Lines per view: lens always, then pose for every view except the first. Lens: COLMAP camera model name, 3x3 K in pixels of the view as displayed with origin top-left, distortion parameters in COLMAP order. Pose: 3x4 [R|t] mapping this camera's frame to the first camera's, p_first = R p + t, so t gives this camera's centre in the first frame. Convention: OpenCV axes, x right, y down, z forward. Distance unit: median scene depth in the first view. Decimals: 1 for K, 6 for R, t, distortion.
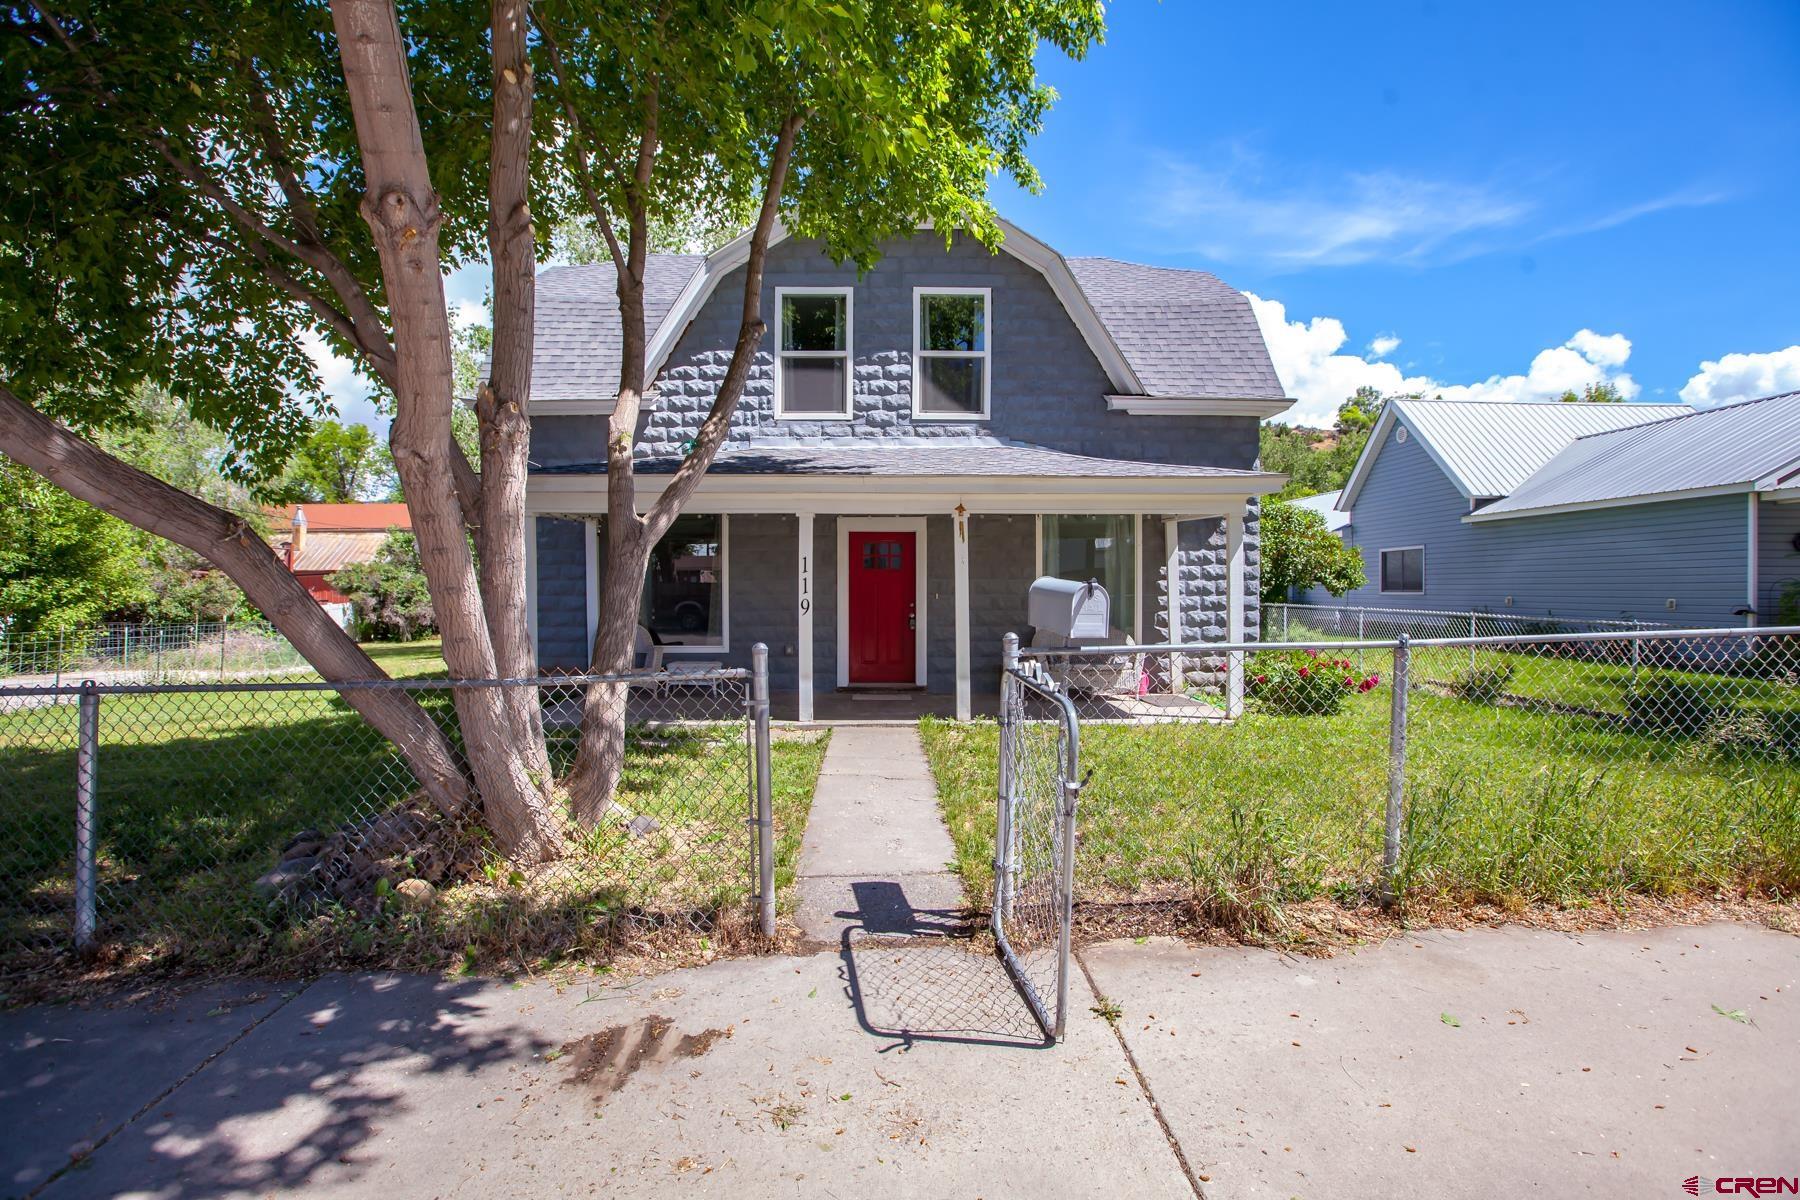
lens RADIAL K [[814.2, 0, 904.2], [0, 814.2, 601.5], [0, 0, 1]] dist [0.001128, 0.000298]
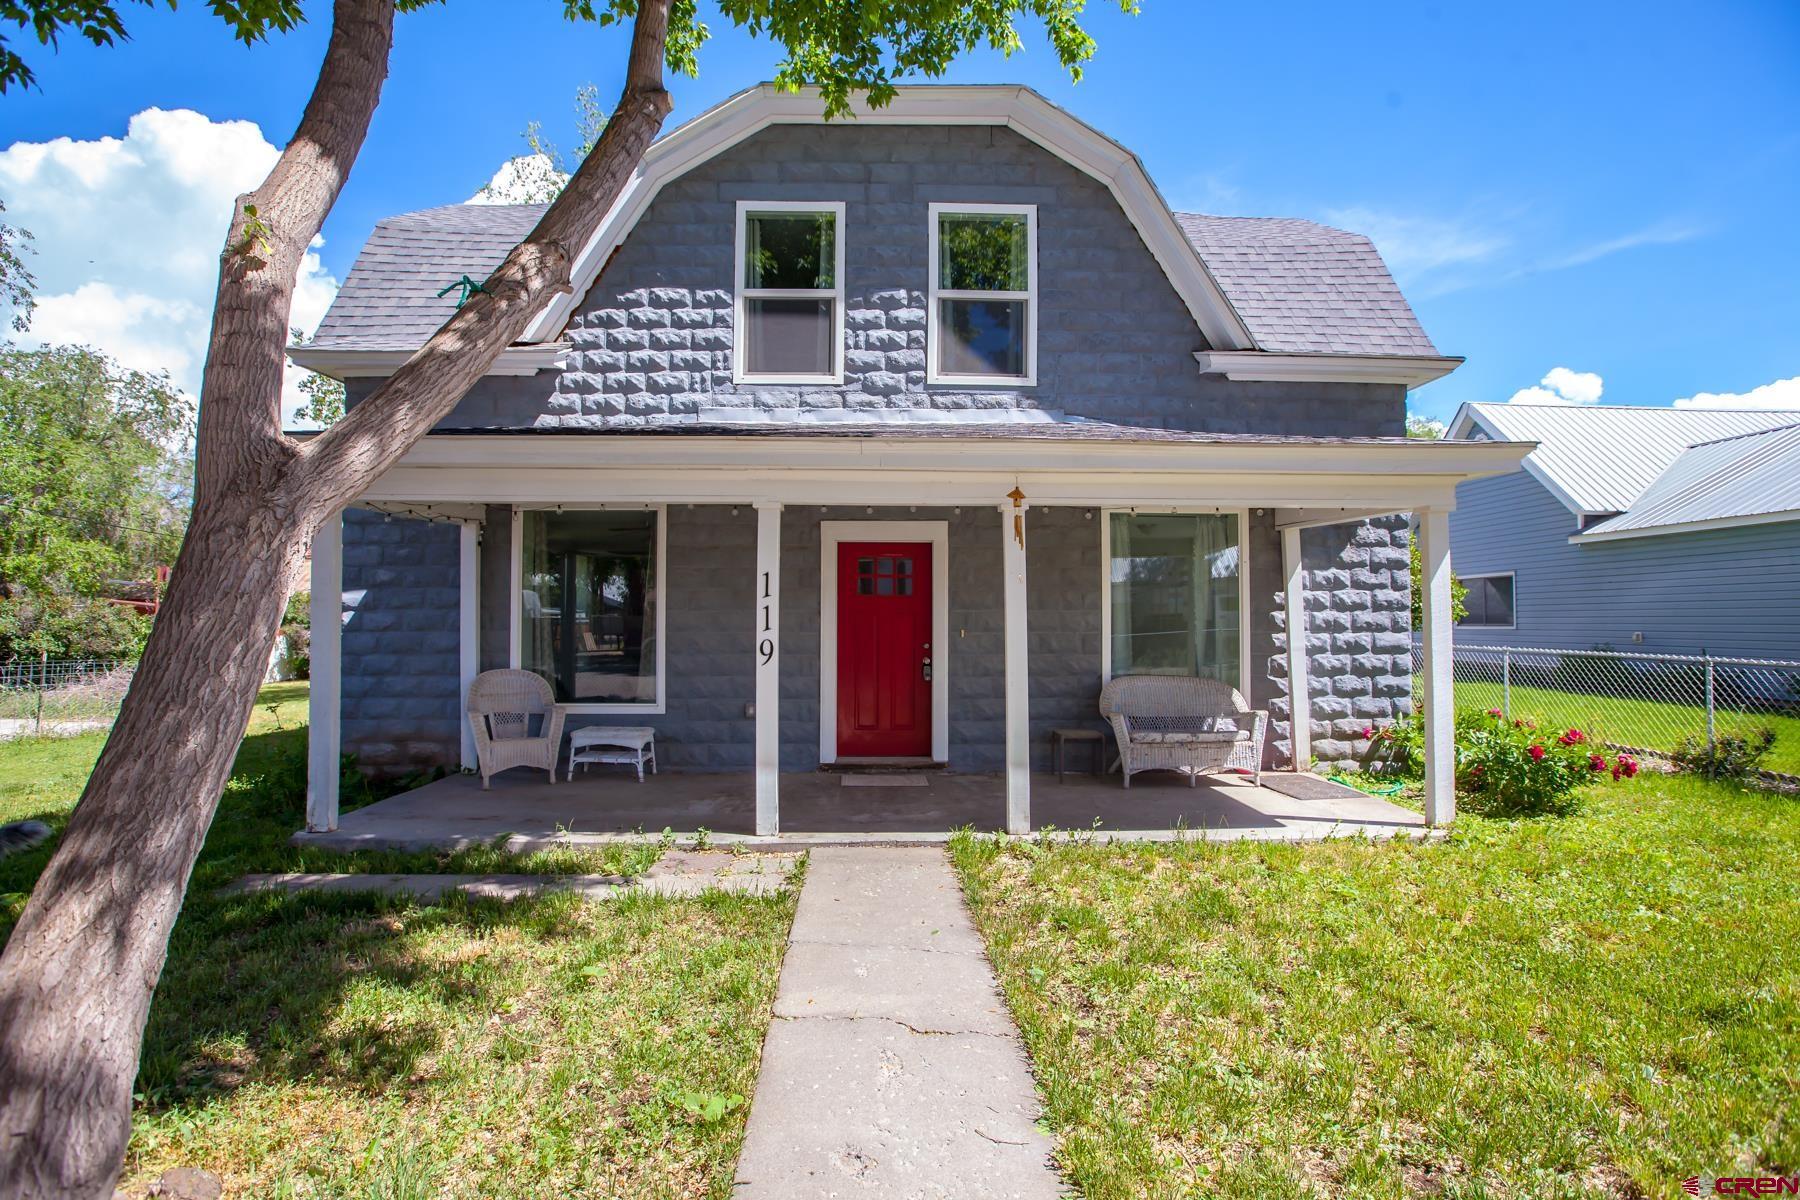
lens RADIAL K [[814.2, 0, 900.9], [0, 814.2, 594.0], [0, 0, 1]] dist [0.001128, 0.000298]
pose [[0.999945, 0.001957, 0.010291, -0.020289], [-0.001460, 0.998842, -0.048098, -0.006165], [-0.010373, 0.048080, 0.998790, 0.297190]]
